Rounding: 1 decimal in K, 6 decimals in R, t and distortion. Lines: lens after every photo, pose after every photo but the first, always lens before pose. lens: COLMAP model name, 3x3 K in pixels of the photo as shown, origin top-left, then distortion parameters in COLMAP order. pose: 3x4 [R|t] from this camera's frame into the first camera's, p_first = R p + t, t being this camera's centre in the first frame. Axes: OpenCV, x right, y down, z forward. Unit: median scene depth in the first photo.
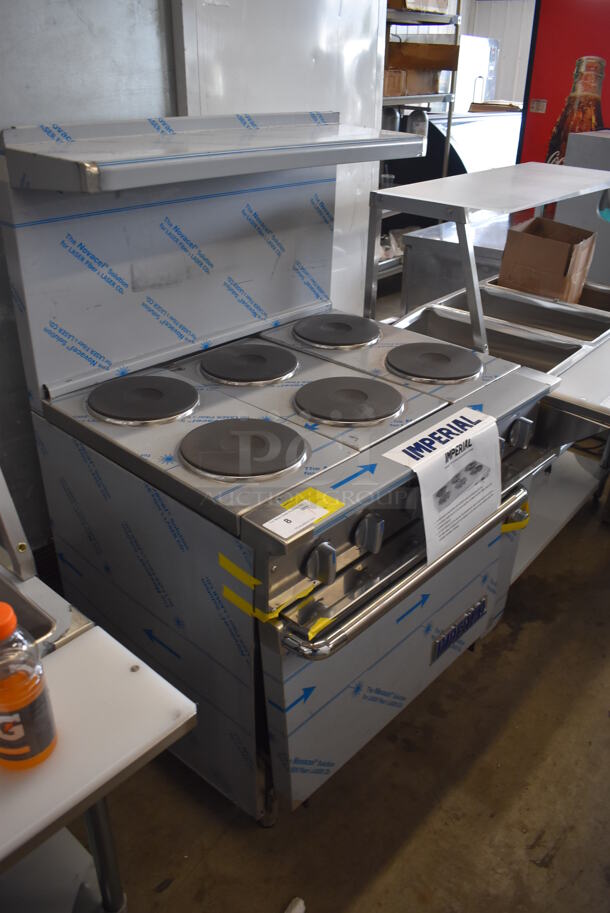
lens RADIAL K [[716.7, 0, 310.1], [0, 716.7, 459.1], [0, 0, 1]] dist [-0.098155, 0.009048]
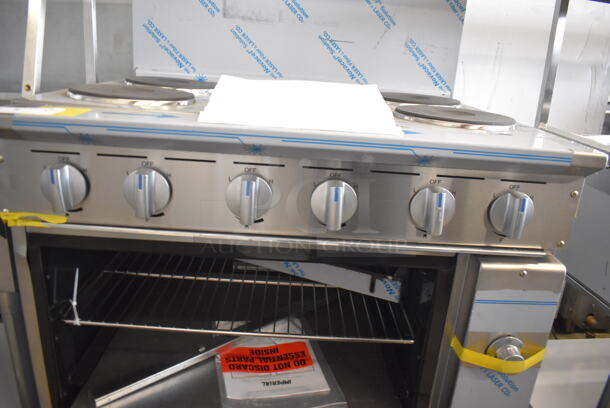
lens RADIAL K [[470.0, 0, 309.5], [0, 470.0, 202.4], [0, 0, 1]] dist [-0.095964, 0.009528]
pose [[0.700301, 0.239968, -0.672305, 0.471786], [-0.396548, 0.913895, -0.086862, 0.070498], [0.593572, 0.327431, 0.735161, 0.592203]]
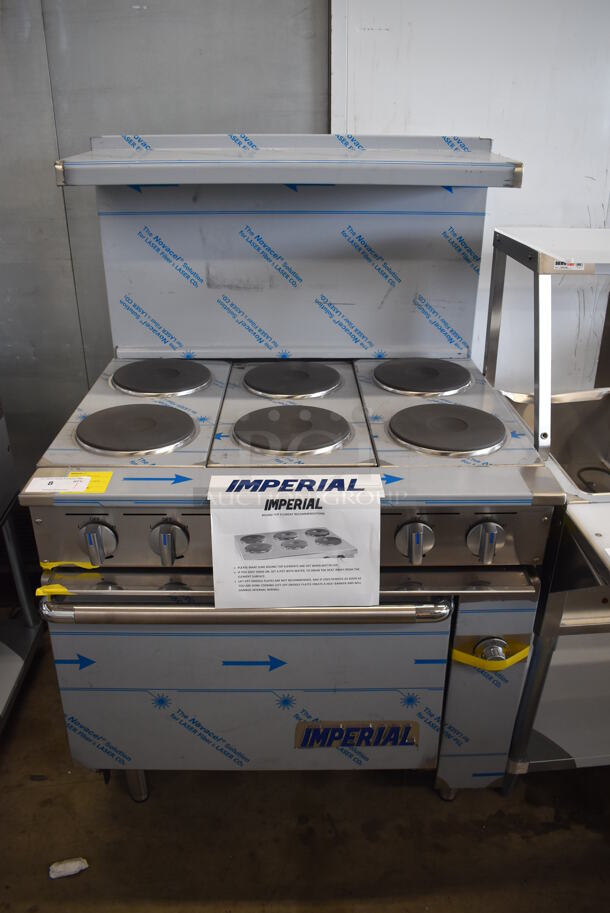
lens RADIAL K [[716.7, 0, 310.1], [0, 716.7, 459.1], [0, 0, 1]] dist [-0.098155, 0.009048]
pose [[0.689955, 0.300891, -0.658352, 0.671732], [-0.344023, 0.936533, 0.067492, -0.112282], [0.636876, 0.179921, 0.749679, 0.305975]]
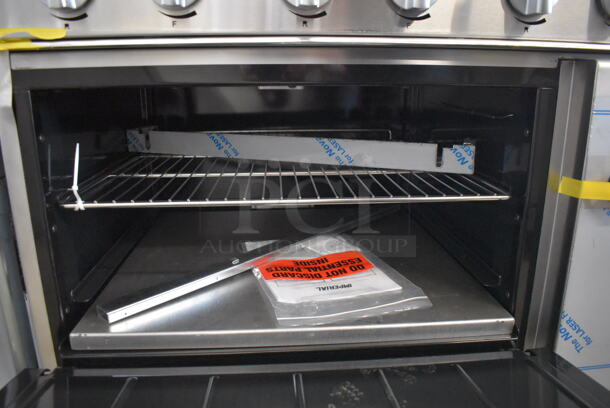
lens RADIAL K [[470.0, 0, 309.5], [0, 470.0, 202.4], [0, 0, 1]] dist [-0.095964, 0.009528]
pose [[0.733454, 0.149716, -0.663046, 0.378901], [-0.317246, 0.938085, -0.139114, 0.252732], [0.601166, 0.312382, 0.735539, 0.690261]]
